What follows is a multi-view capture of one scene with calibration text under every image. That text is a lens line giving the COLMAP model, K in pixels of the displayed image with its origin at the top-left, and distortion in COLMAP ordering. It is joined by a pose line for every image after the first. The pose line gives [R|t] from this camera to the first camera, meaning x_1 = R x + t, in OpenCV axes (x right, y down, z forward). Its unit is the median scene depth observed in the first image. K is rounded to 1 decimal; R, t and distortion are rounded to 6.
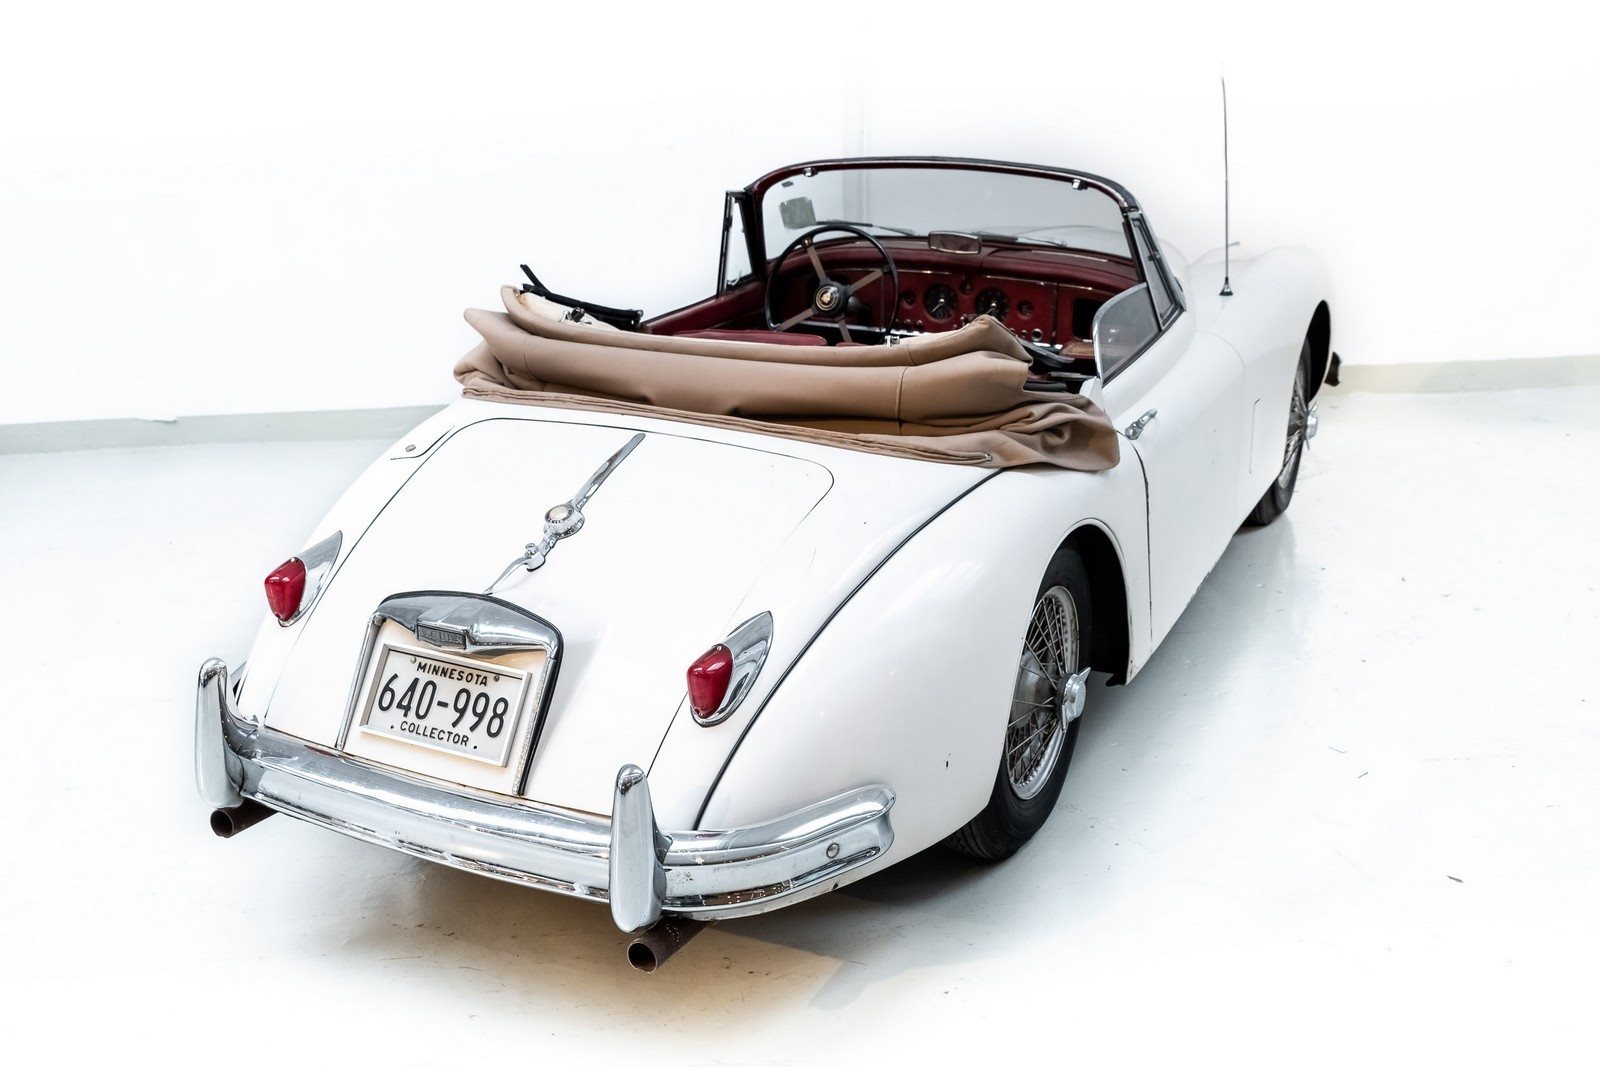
lens RADIAL K [[1625.1, 0, 785.1], [0, 1625.1, 524.5], [0, 0, 1]] dist [-0.009799, 0.000000]
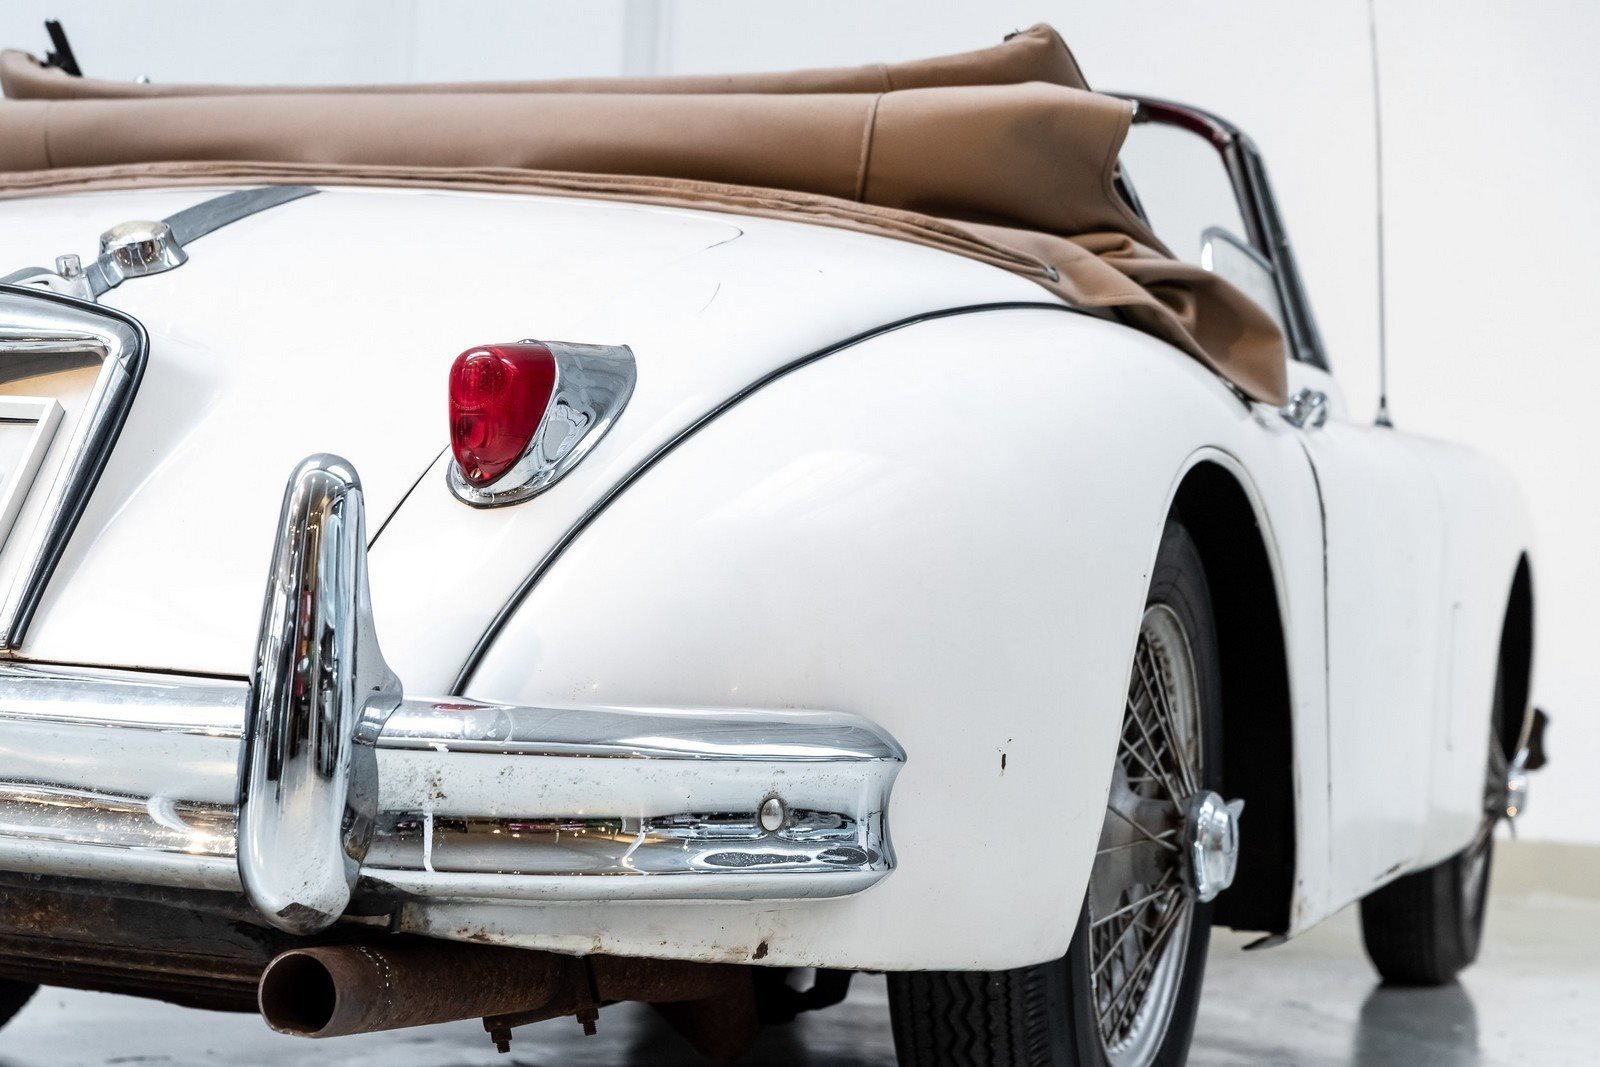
lens RADIAL K [[2990.4, 0, 805.3], [0, 2990.4, 528.7], [0, 0, 1]] dist [0.019781, 0.000000]
pose [[0.987673, 0.074685, 0.137565, -0.068346], [-0.024244, 0.941216, -0.336933, 0.365892], [-0.154643, 0.329445, 0.931425, 0.247505]]
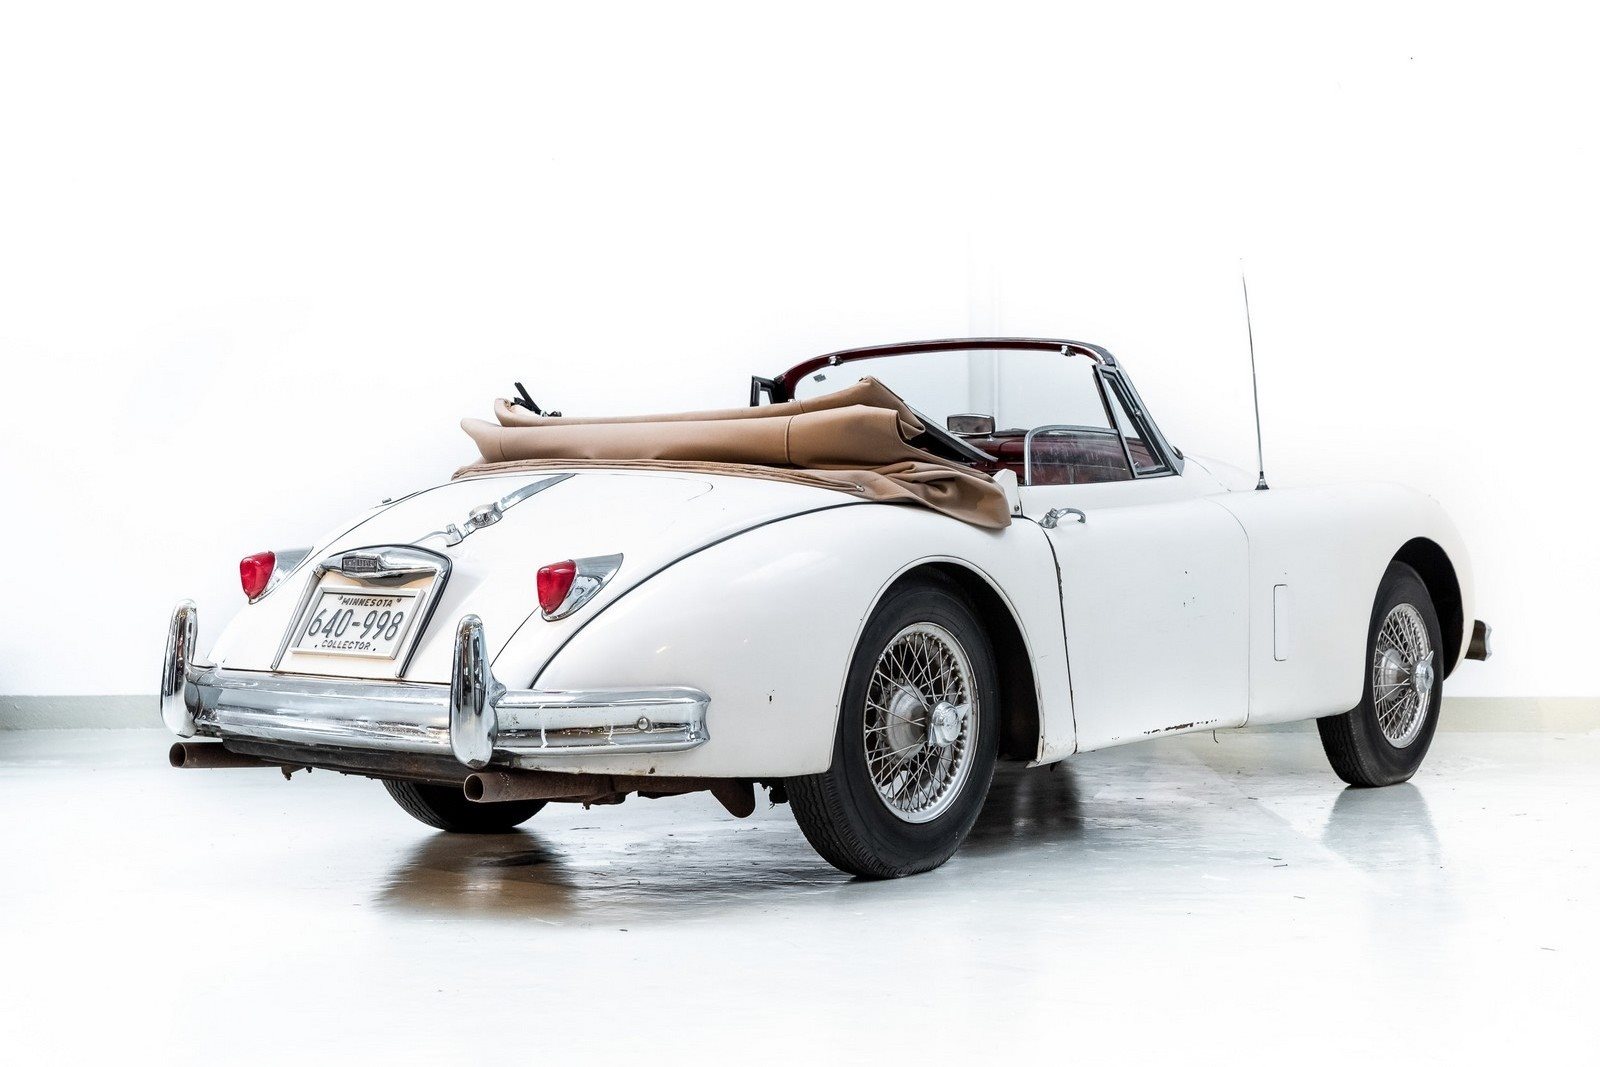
lens RADIAL K [[2413.8, 0, 805.4], [0, 2413.8, 530.8], [0, 0, 1]] dist [-0.012431, 0.000000]
pose [[0.984640, 0.012335, -0.174162, 0.430402], [-0.063970, 0.953626, -0.294119, 0.547387], [0.162458, 0.300743, 0.939767, -0.660913]]
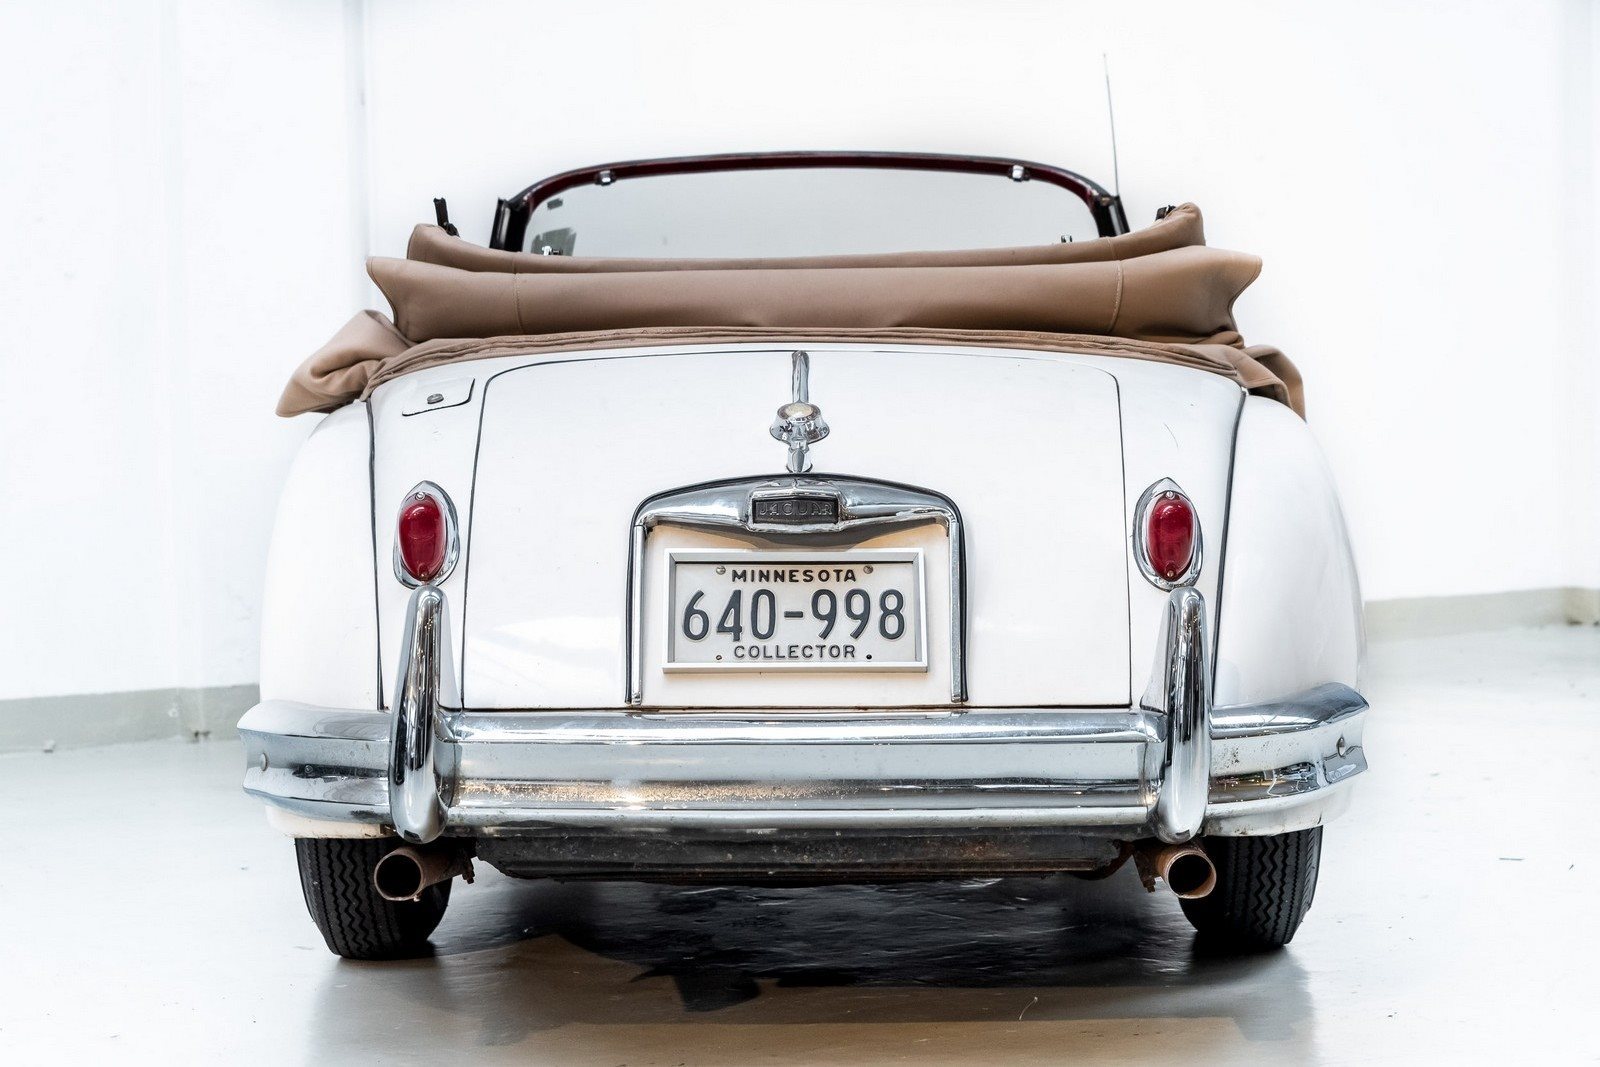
lens RADIAL K [[2990.4, 0, 804.2], [0, 2990.4, 539.1], [0, 0, 1]] dist [0.019781, 0.000000]
pose [[0.894819, -0.022108, 0.445882, -0.768337], [0.138706, 0.963110, -0.230607, 0.371123], [-0.424335, 0.268198, 0.864875, -0.121627]]
